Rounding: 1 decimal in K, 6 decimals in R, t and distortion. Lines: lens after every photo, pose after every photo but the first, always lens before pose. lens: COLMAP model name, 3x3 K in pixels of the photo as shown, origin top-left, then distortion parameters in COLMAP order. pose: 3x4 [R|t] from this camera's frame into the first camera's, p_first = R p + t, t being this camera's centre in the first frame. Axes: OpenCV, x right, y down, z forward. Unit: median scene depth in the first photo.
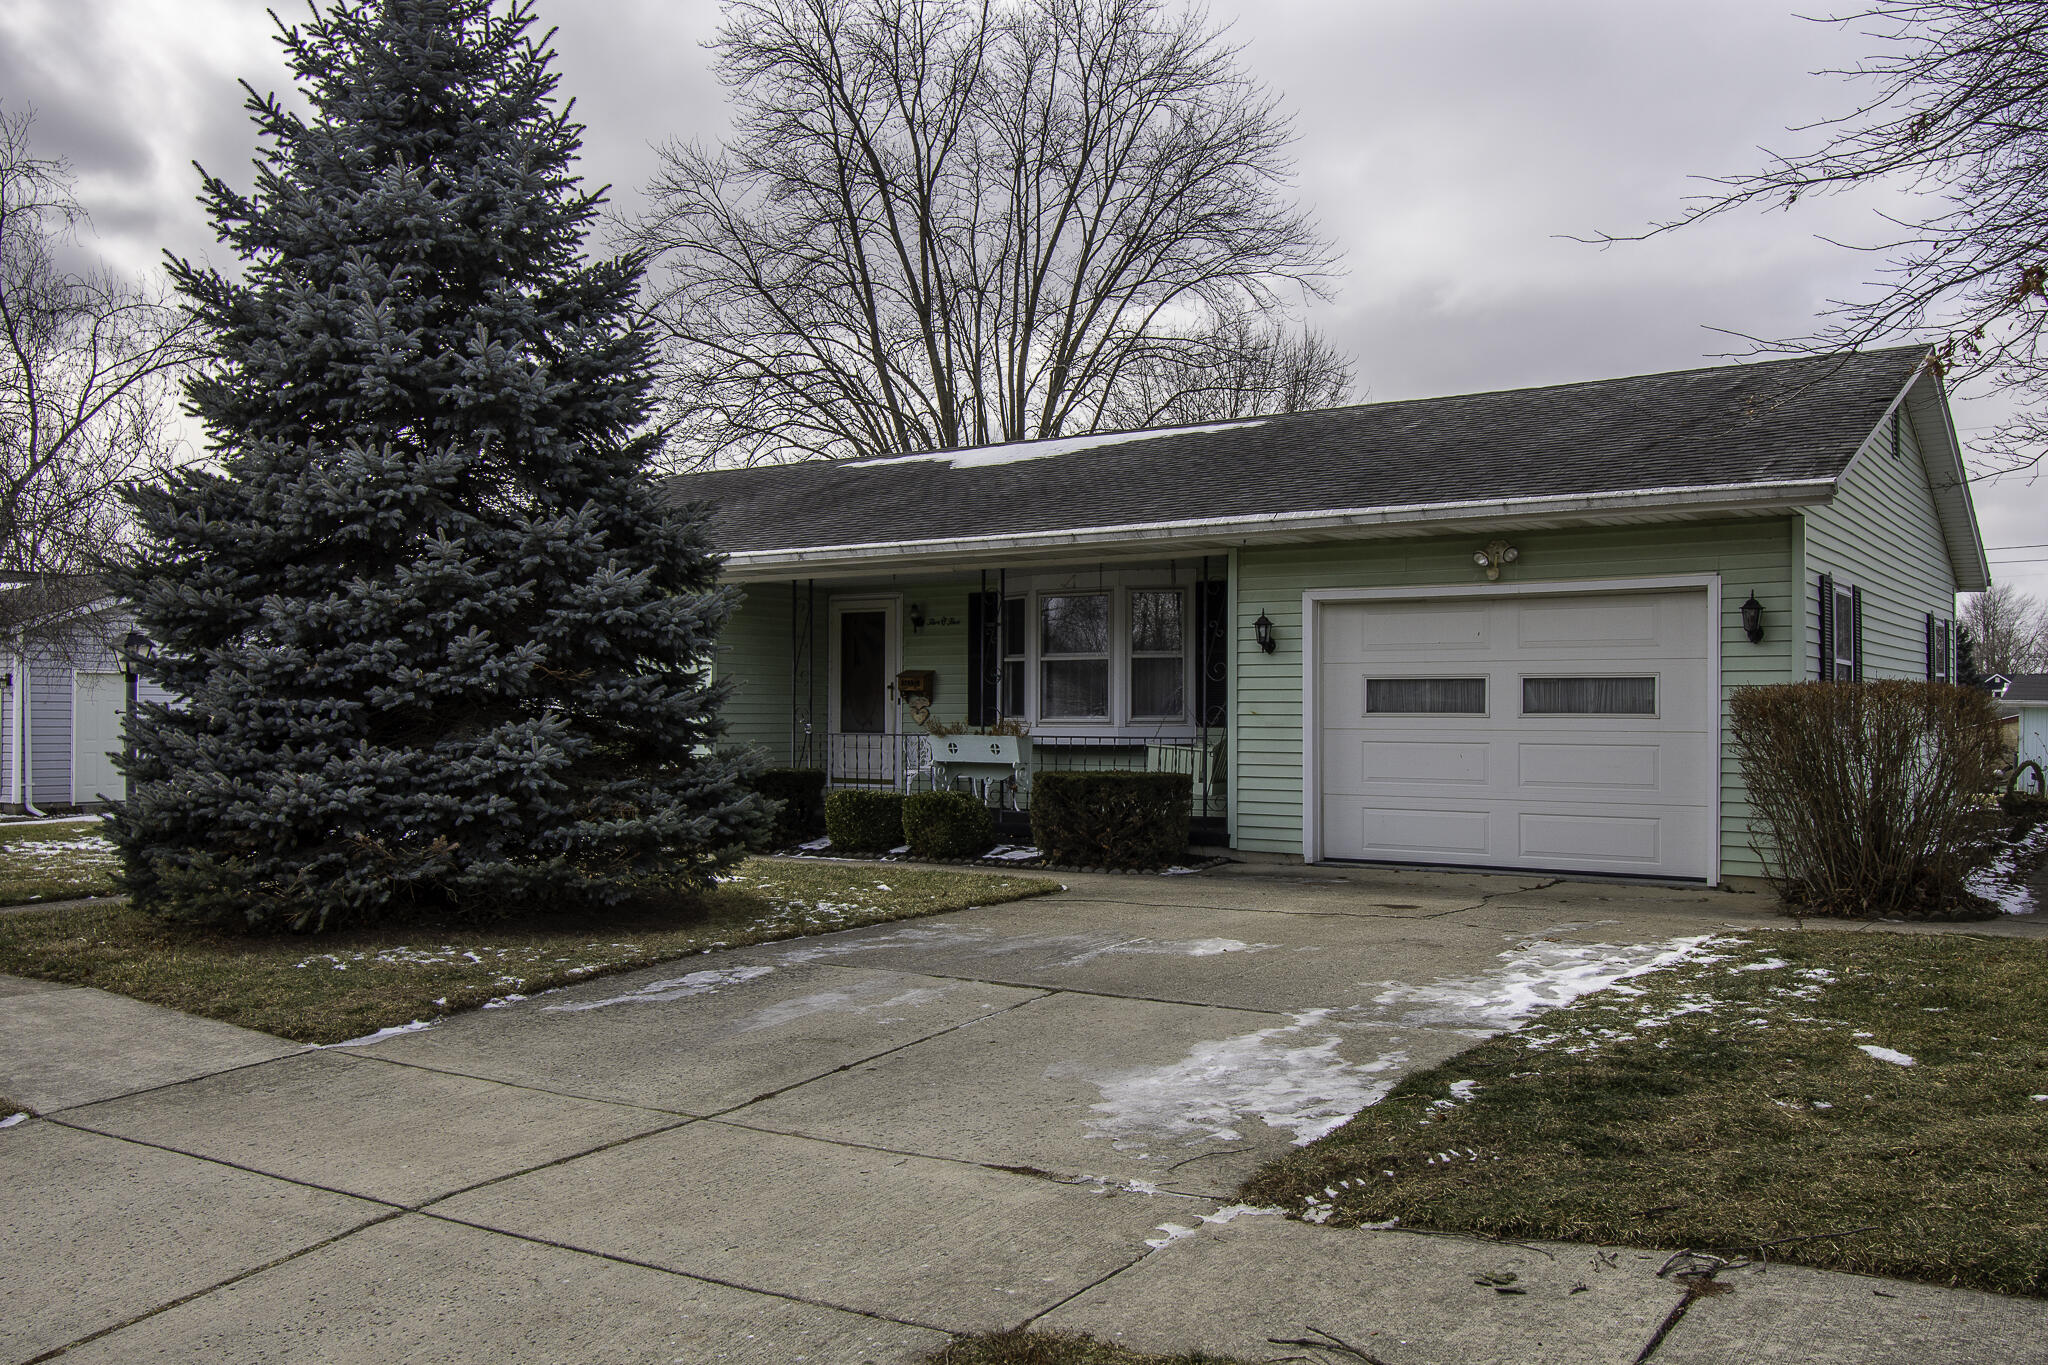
lens RADIAL K [[1812.3, 0, 1017.3], [0, 1812.3, 683.9], [0, 0, 1]] dist [-0.037413, 0.009646]
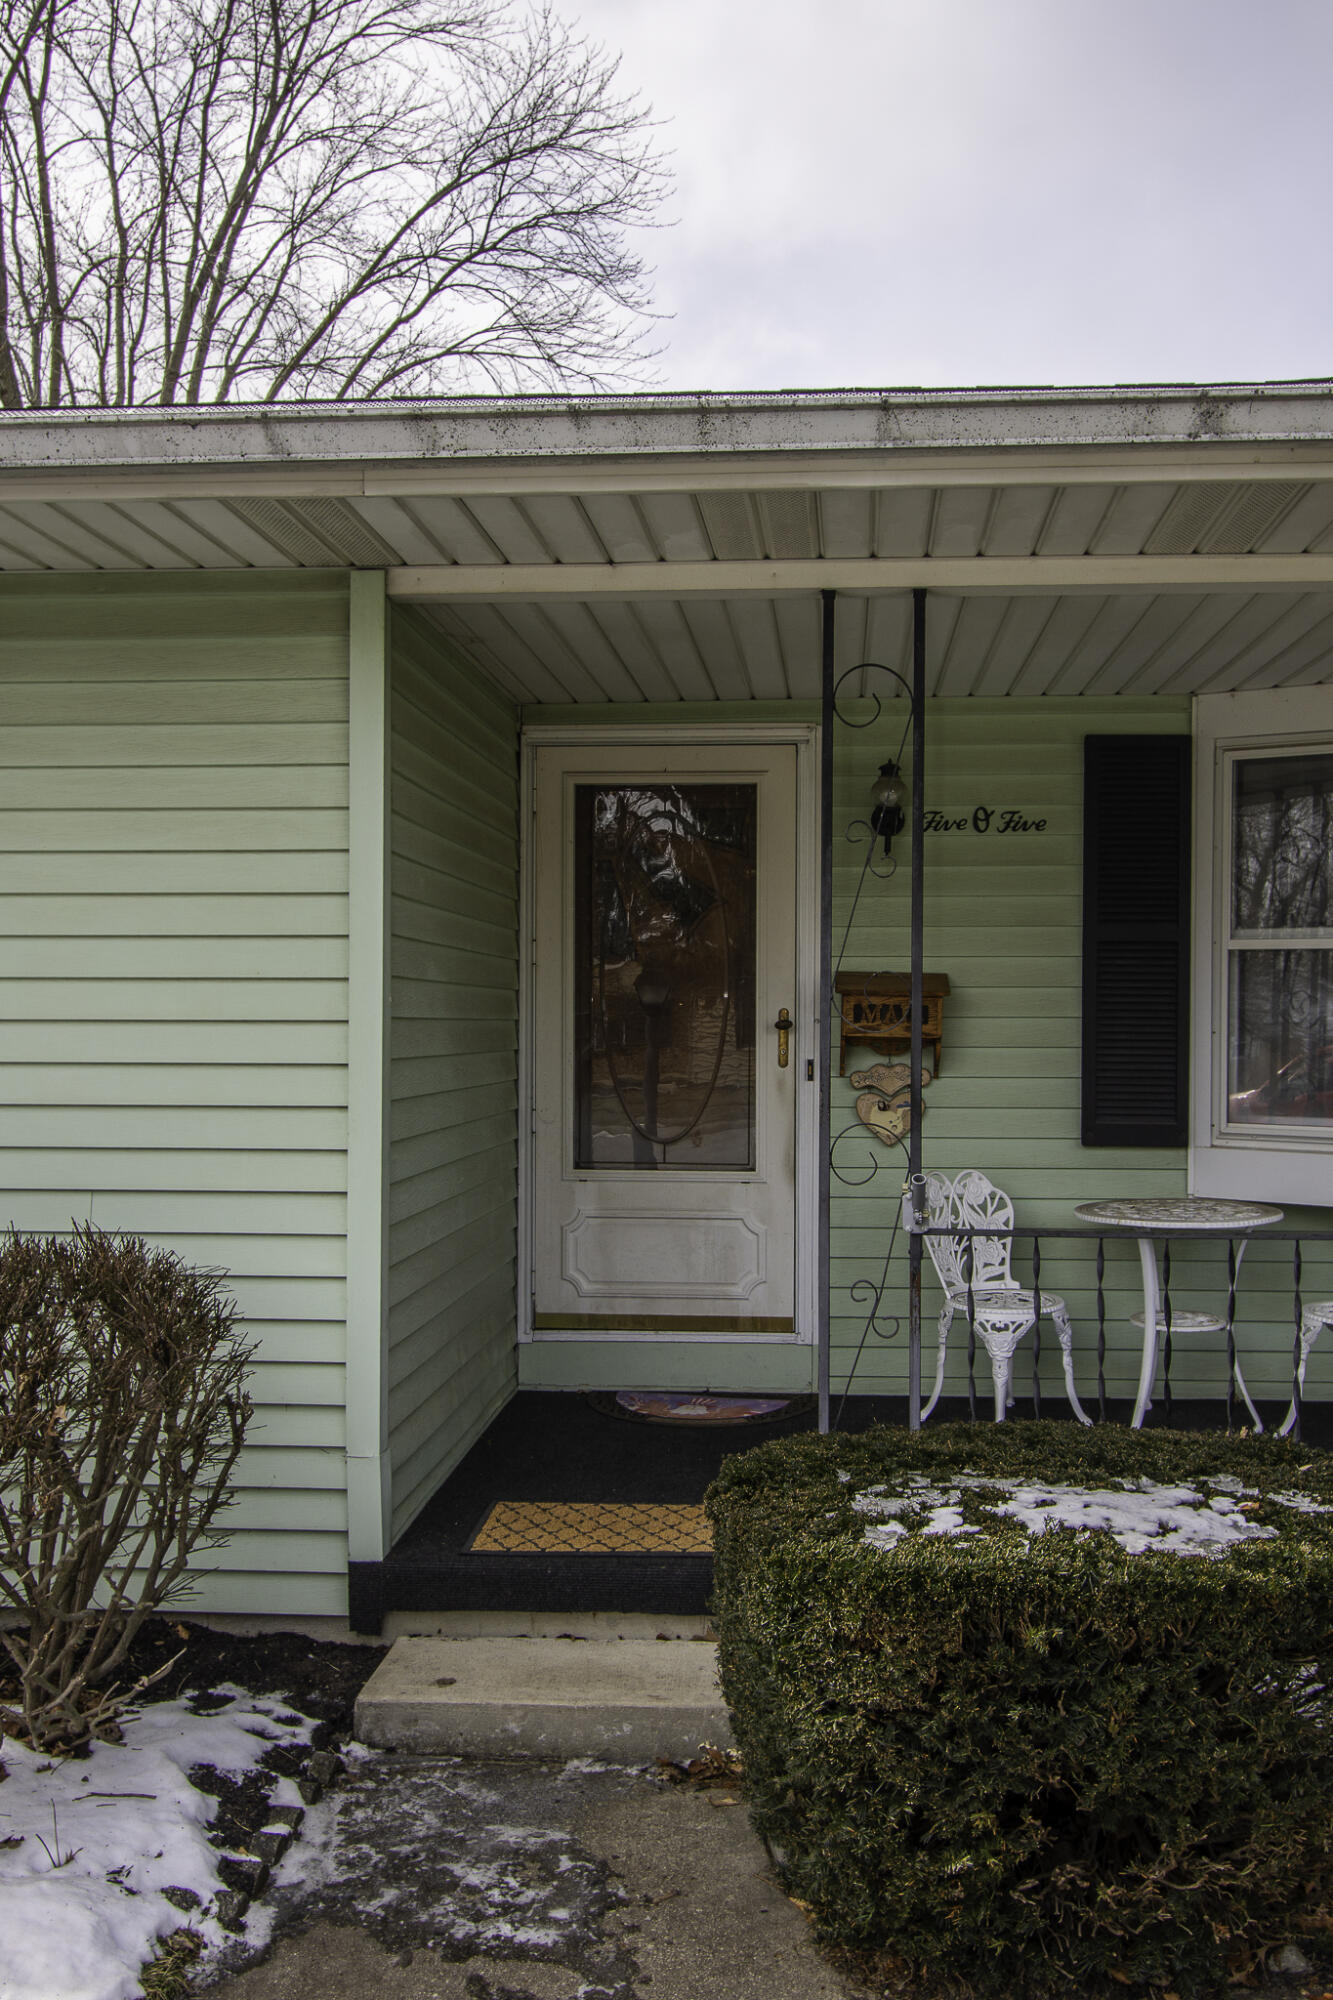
lens RADIAL K [[1769.8, 0, 662.6], [0, 1769.8, 1003.7], [0, 0, 1]] dist [-0.037413, 0.009646]
pose [[0.860879, 0.001288, 0.508808, -0.255023], [-0.005792, 0.999957, 0.007269, -0.004177], [-0.508777, -0.009205, 0.860849, 0.780507]]
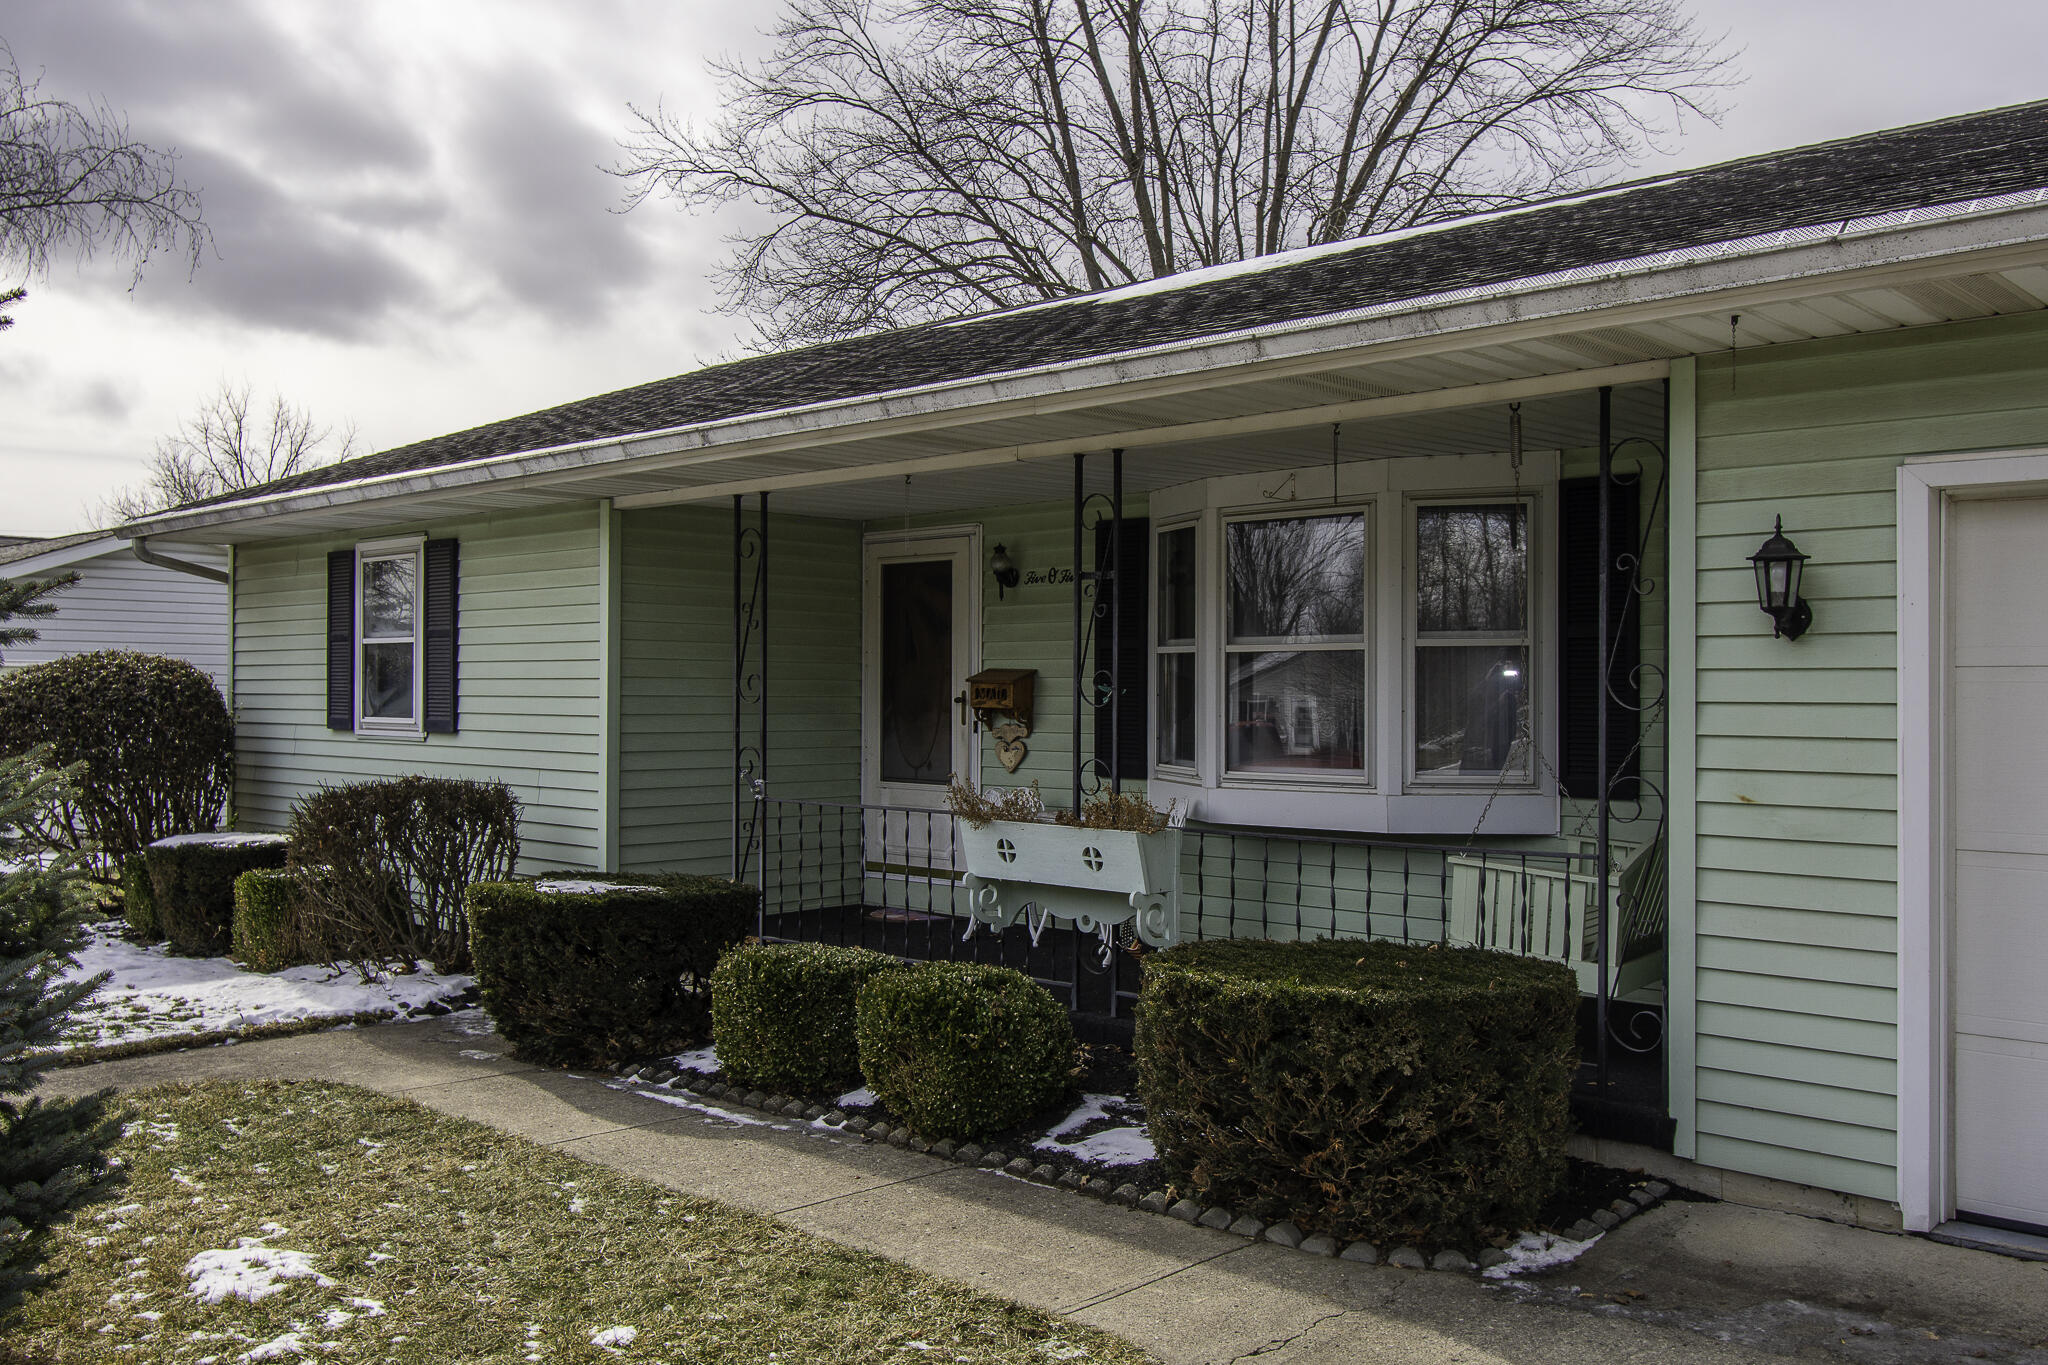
lens RADIAL K [[1812.3, 0, 963.6], [0, 1812.3, 674.1], [0, 0, 1]] dist [-0.037413, 0.009646]
pose [[0.981566, -0.002615, -0.191107, 0.035558], [0.004188, 0.999961, 0.007826, -0.010724], [0.191079, -0.008483, 0.981538, 0.492733]]
